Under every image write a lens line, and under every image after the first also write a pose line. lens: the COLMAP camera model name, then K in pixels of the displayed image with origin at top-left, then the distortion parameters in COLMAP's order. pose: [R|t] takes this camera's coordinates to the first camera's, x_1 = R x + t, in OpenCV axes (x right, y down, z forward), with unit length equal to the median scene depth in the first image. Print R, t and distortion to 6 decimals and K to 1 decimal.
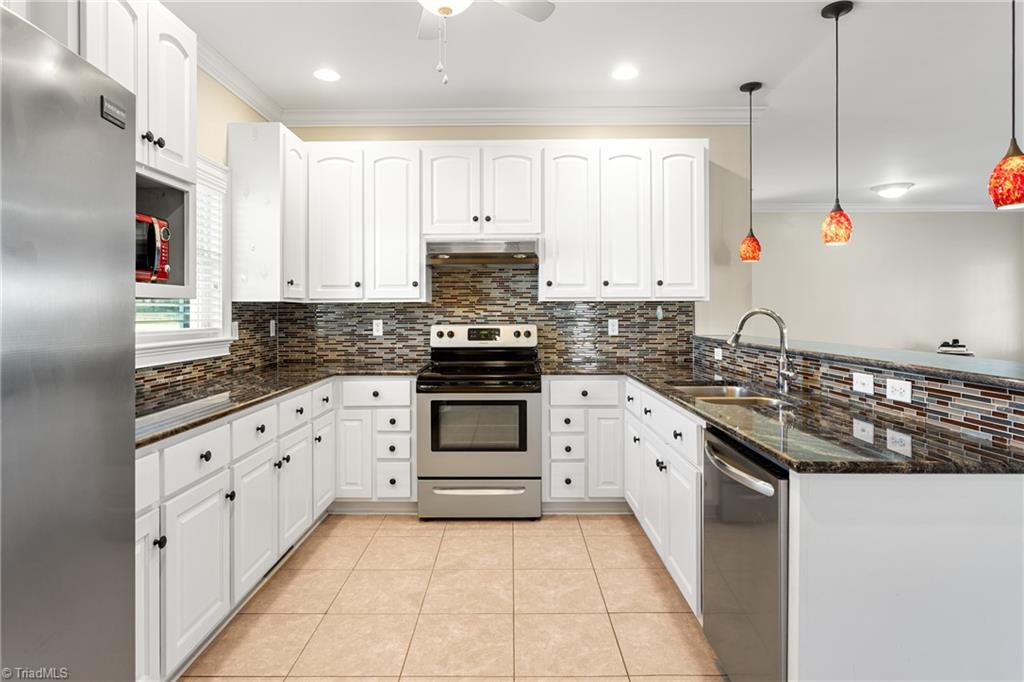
lens RADIAL K [[548.7, 0, 511.2], [0, 548.7, 309.8], [0, 0, 1]] dist [0.001427, 0.000816]
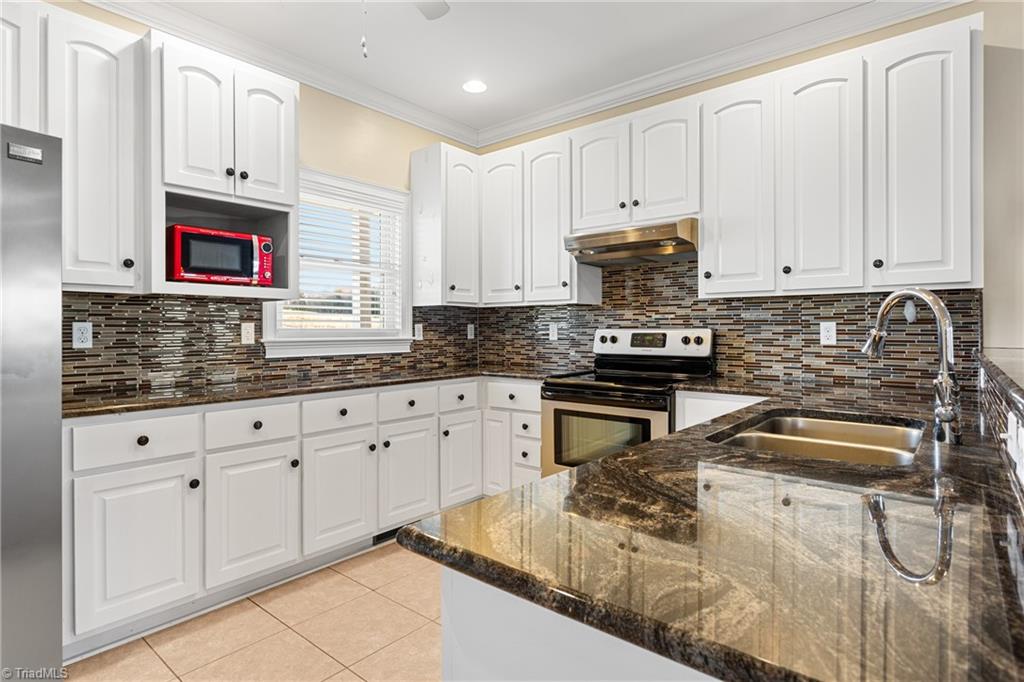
lens RADIAL K [[543.6, 0, 511.5], [0, 543.6, 328.8], [0, 0, 1]] dist [-0.000563, 0.000539]
pose [[0.768901, 0.002320, -0.639363, 0.327703], [0.000441, 0.999991, 0.004158, 0.023631], [0.639367, -0.003479, 0.768894, 0.215940]]
